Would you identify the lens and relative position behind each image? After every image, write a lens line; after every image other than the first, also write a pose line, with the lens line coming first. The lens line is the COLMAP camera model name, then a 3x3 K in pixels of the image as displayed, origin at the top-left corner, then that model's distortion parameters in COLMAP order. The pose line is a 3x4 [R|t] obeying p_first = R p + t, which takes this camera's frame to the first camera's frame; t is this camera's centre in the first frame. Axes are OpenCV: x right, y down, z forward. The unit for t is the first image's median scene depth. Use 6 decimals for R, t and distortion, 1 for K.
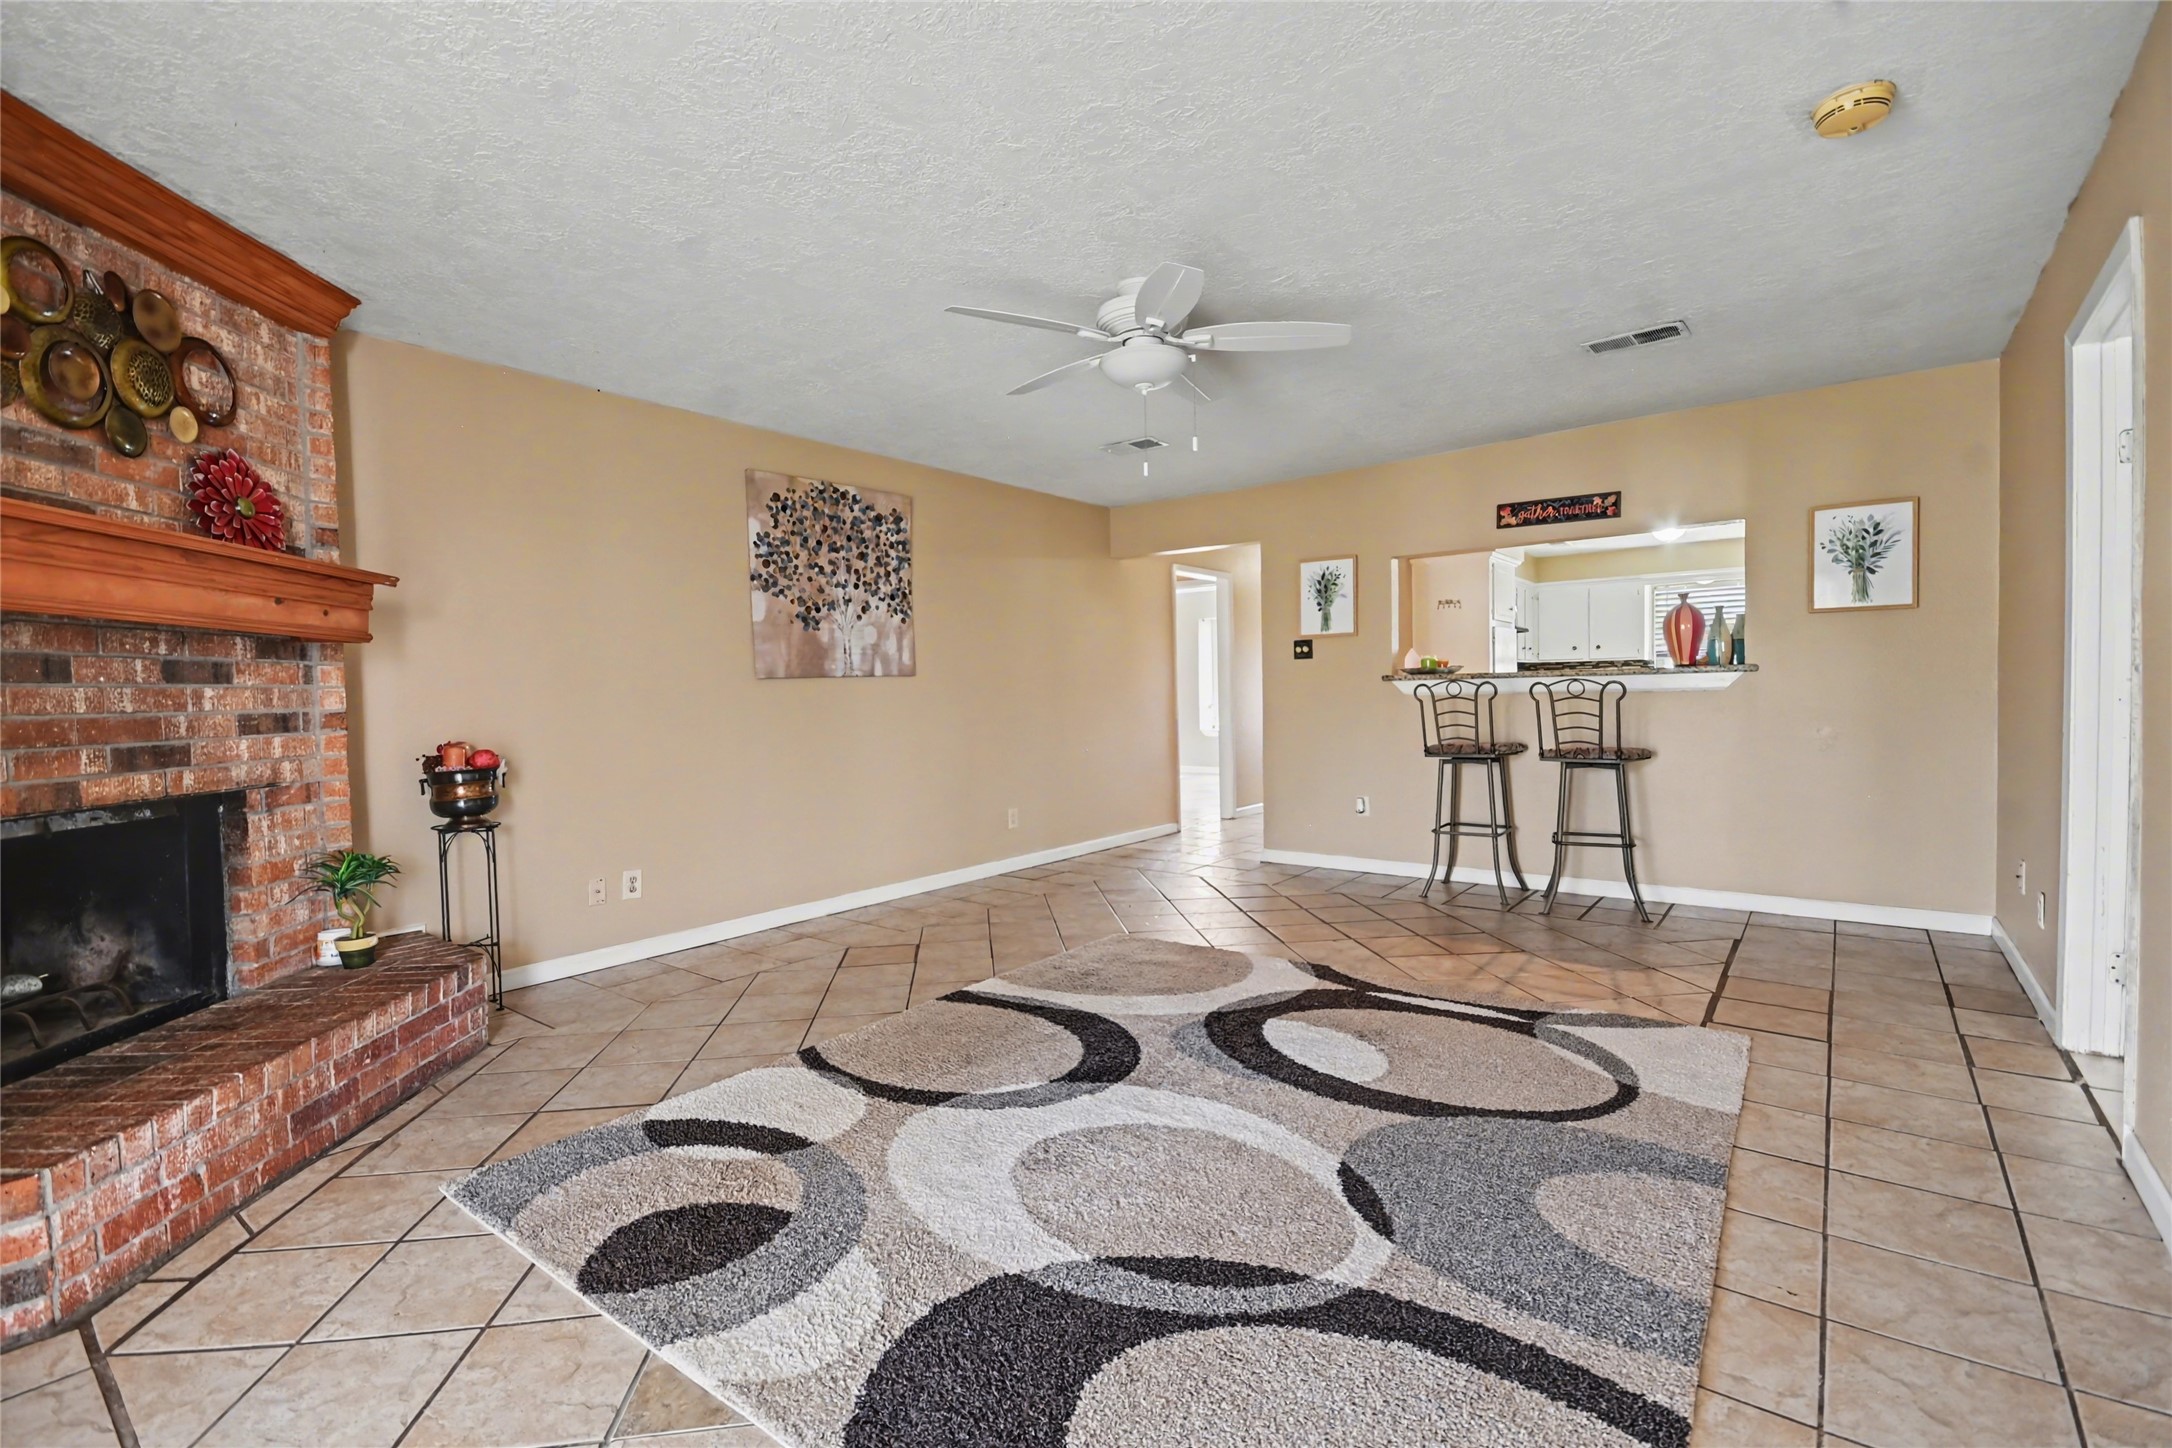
lens RADIAL K [[944.9, 0, 1110.7], [0, 944.9, 719.5], [0, 0, 1]] dist [0.000169, -0.008247]
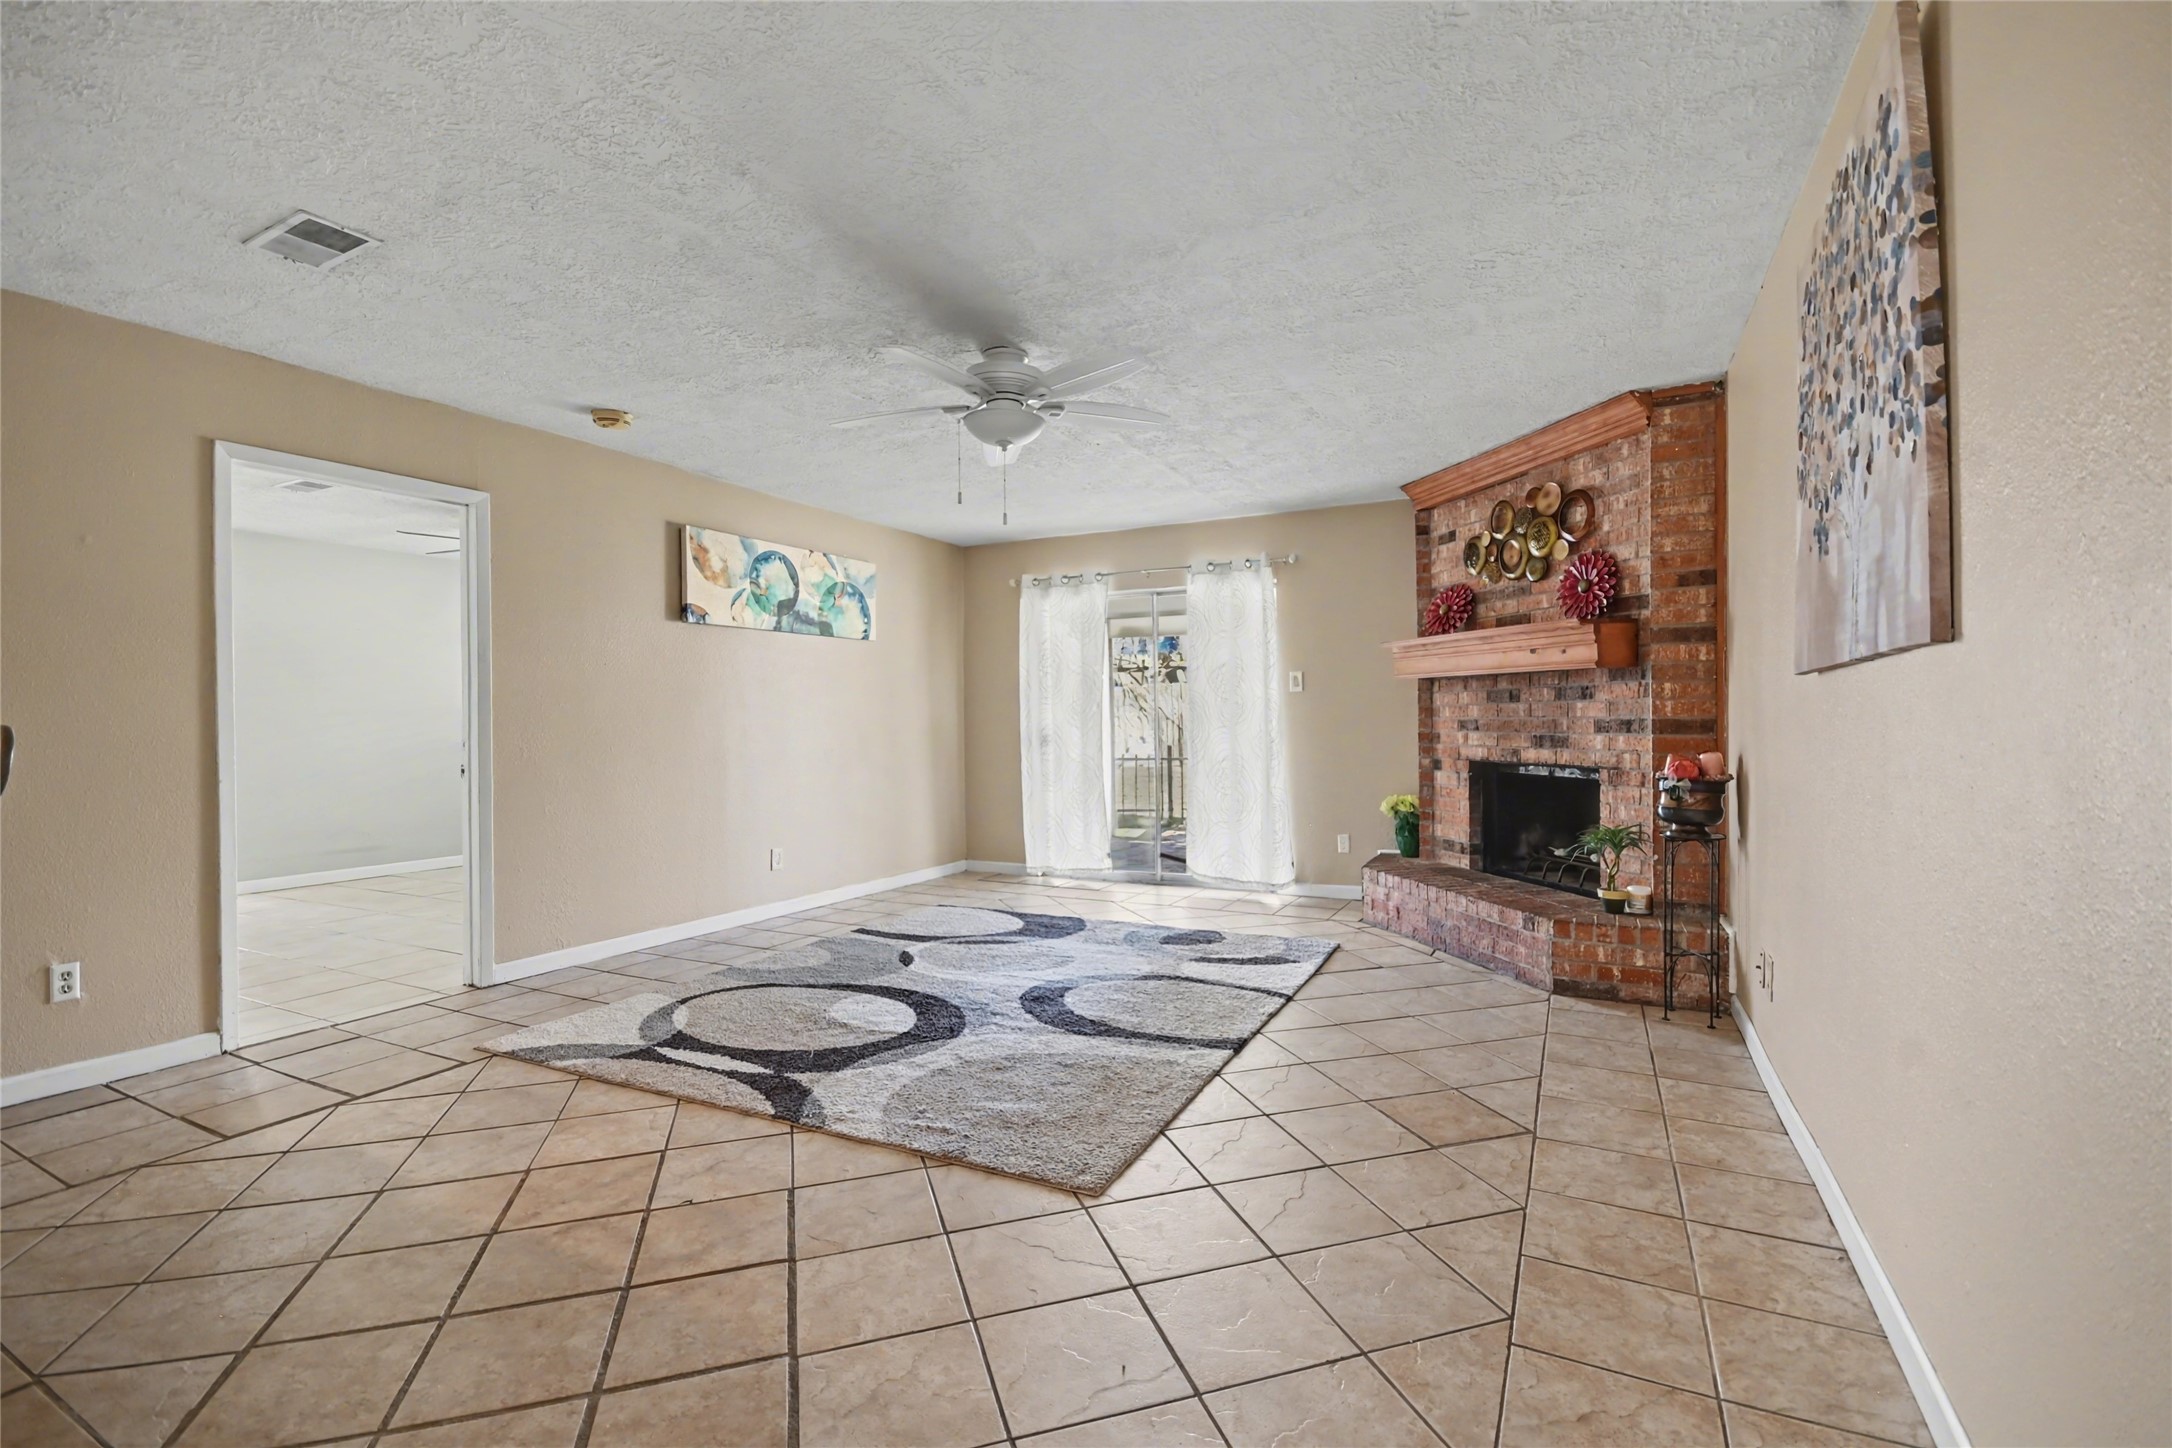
lens RADIAL K [[968.9, 0, 1094.7], [0, 968.9, 721.9], [0, 0, 1]] dist [-0.002321, -0.000823]
pose [[-0.985383, 0.030379, -0.167623, 0.088614], [0.025000, 0.999105, 0.034110, -0.045245], [0.168510, 0.029421, -0.985261, 1.452207]]
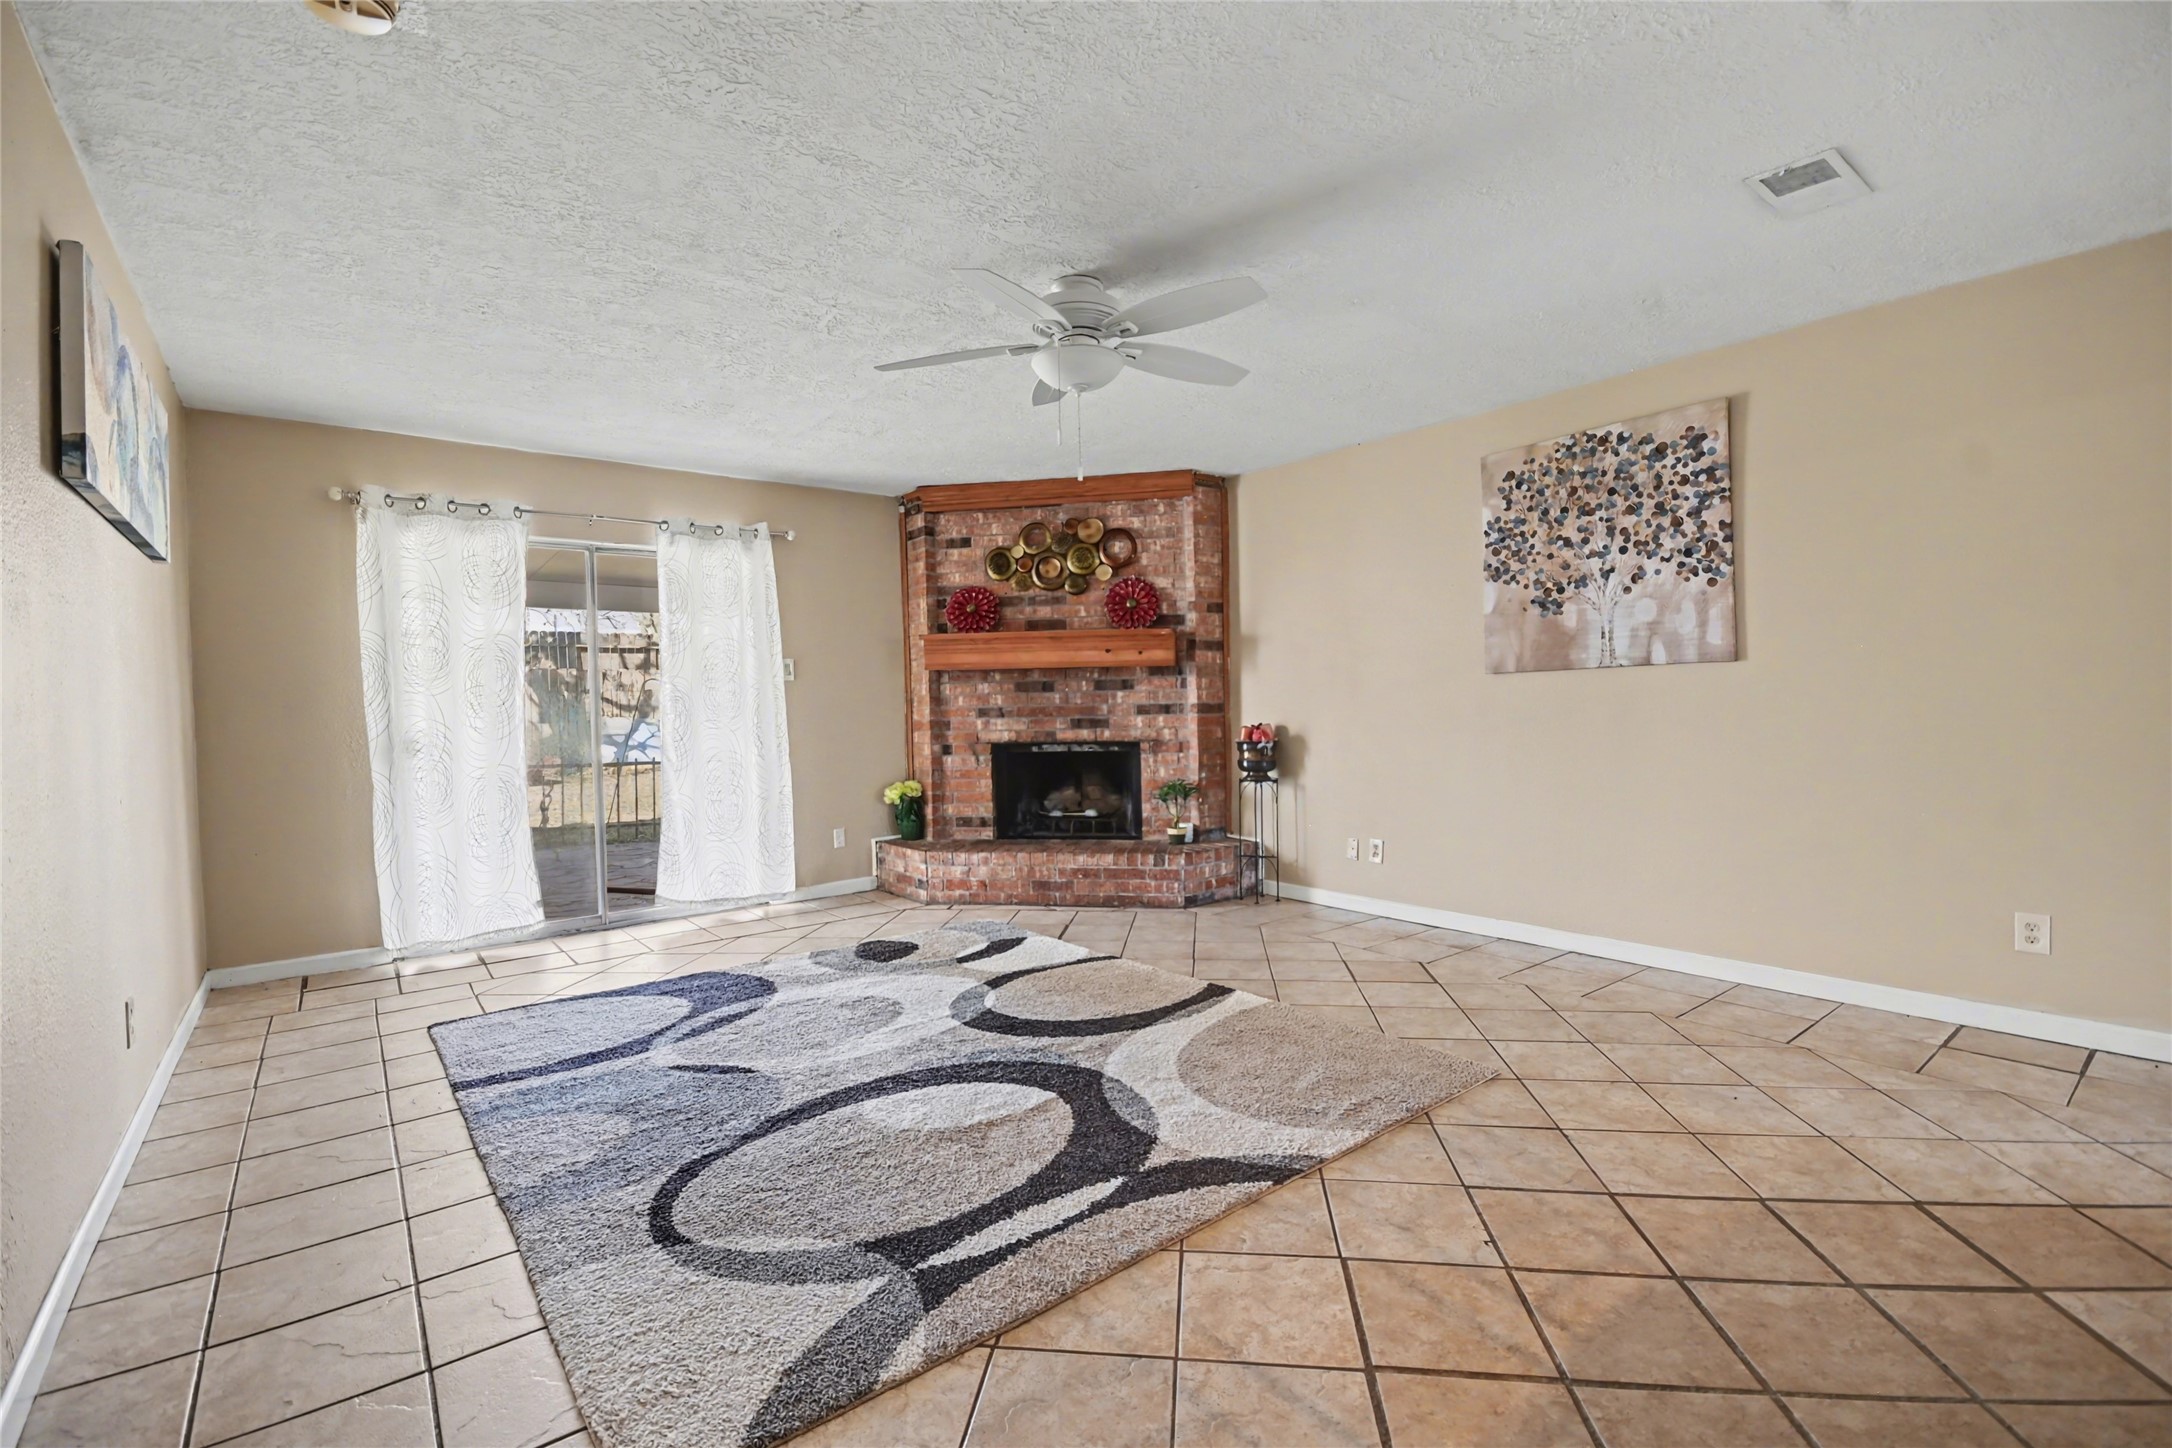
lens RADIAL K [[968.9, 0, 1094.7], [0, 968.9, 721.9], [0, 0, 1]] dist [-0.002321, -0.000823]
pose [[-0.247978, 0.046476, -0.967650, 0.681227], [-0.001366, 0.998831, 0.048323, -0.041596], [0.968765, 0.013305, -0.247624, 0.858677]]
